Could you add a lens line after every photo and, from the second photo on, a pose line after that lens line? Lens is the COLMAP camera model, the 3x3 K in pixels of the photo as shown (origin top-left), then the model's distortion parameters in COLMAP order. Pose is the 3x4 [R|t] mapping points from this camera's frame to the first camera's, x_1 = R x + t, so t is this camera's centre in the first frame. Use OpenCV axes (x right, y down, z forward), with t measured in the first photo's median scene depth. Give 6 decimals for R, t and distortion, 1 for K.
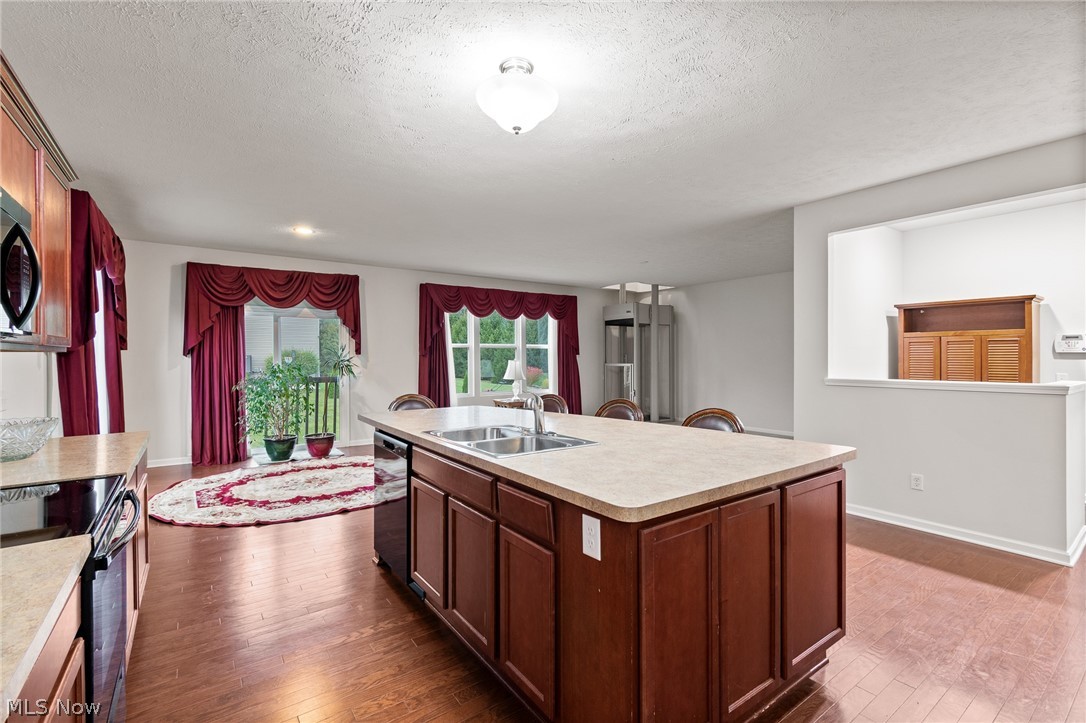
lens RADIAL K [[481.2, 0, 541.2], [0, 481.2, 363.9], [0, 0, 1]] dist [0.000649, -0.000160]
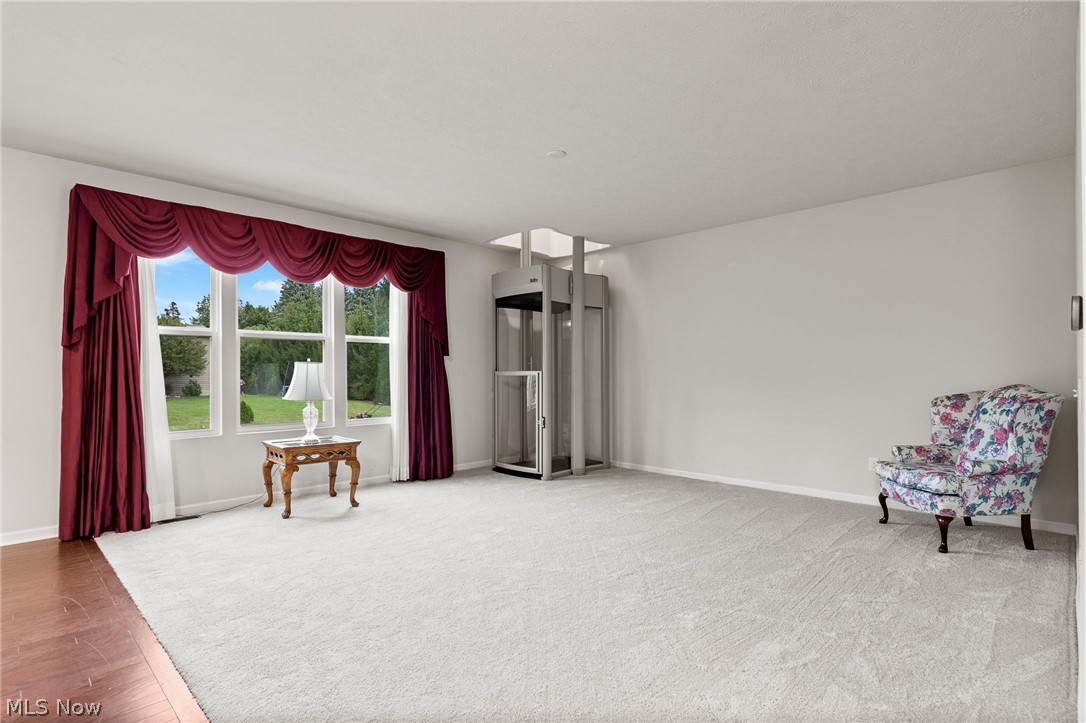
lens RADIAL K [[540.4, 0, 543.2], [0, 540.4, 368.5], [0, 0, 1]] dist [-0.000098, -0.000146]
pose [[0.985161, 0.002790, 0.171608, 0.080205], [0.001328, 0.999714, -0.023881, 0.011473], [-0.171625, 0.023755, 0.984876, 0.356533]]
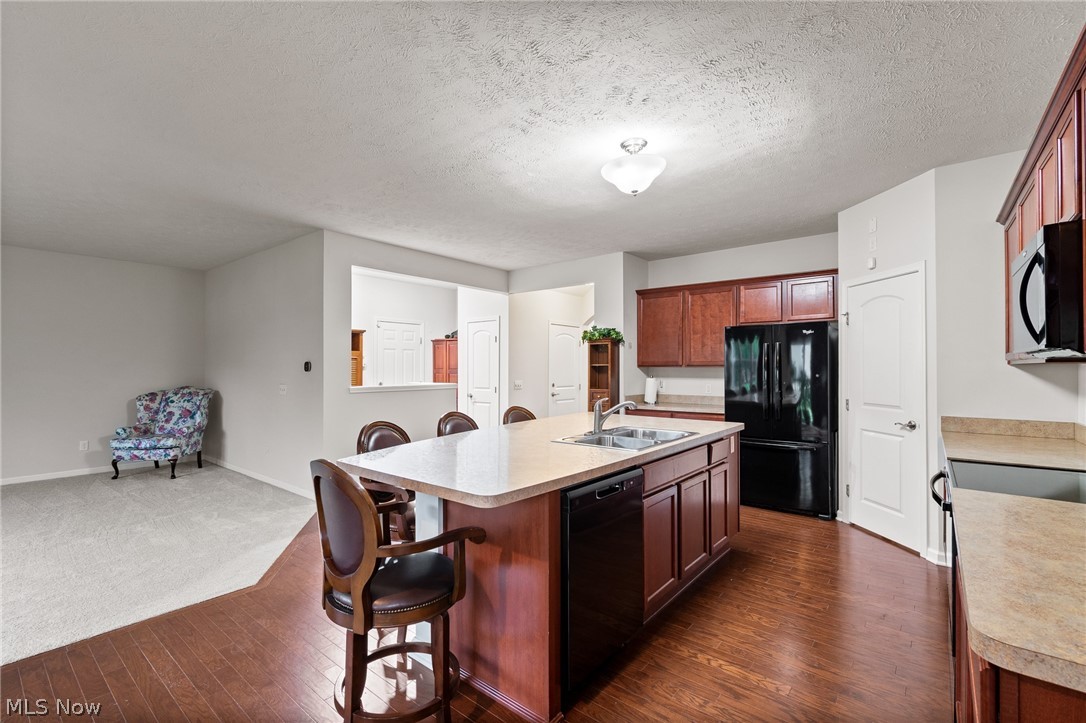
lens RADIAL K [[481.2, 0, 541.2], [0, 481.2, 363.9], [0, 0, 1]] dist [0.000649, -0.000160]
pose [[-0.264793, 0.010818, 0.964245, -0.300110], [0.014234, 0.999872, -0.007309, -0.005187], [-0.964200, 0.011789, -0.264913, 0.389199]]
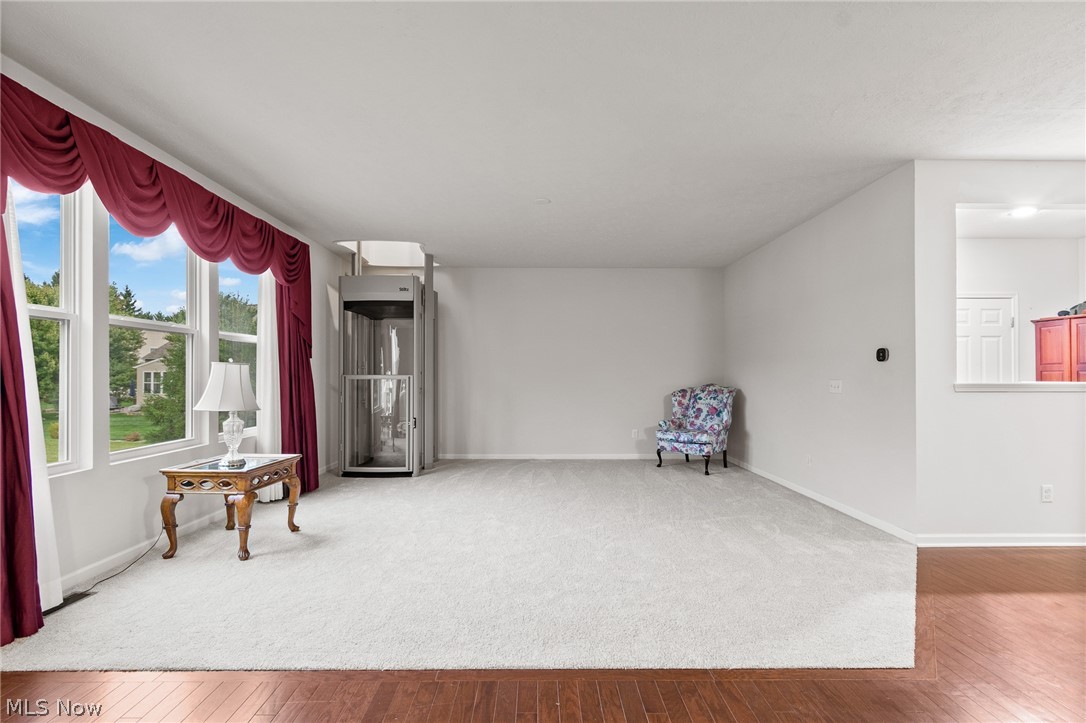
lens RADIAL K [[482.2, 0, 537.1], [0, 482.2, 376.0], [0, 0, 1]] dist [-0.000517, 0.000161]
pose [[0.581810, 0.004462, 0.813313, -0.208440], [0.010518, 0.999860, -0.013010, 0.009673], [-0.813257, 0.016124, 0.581681, 0.497518]]
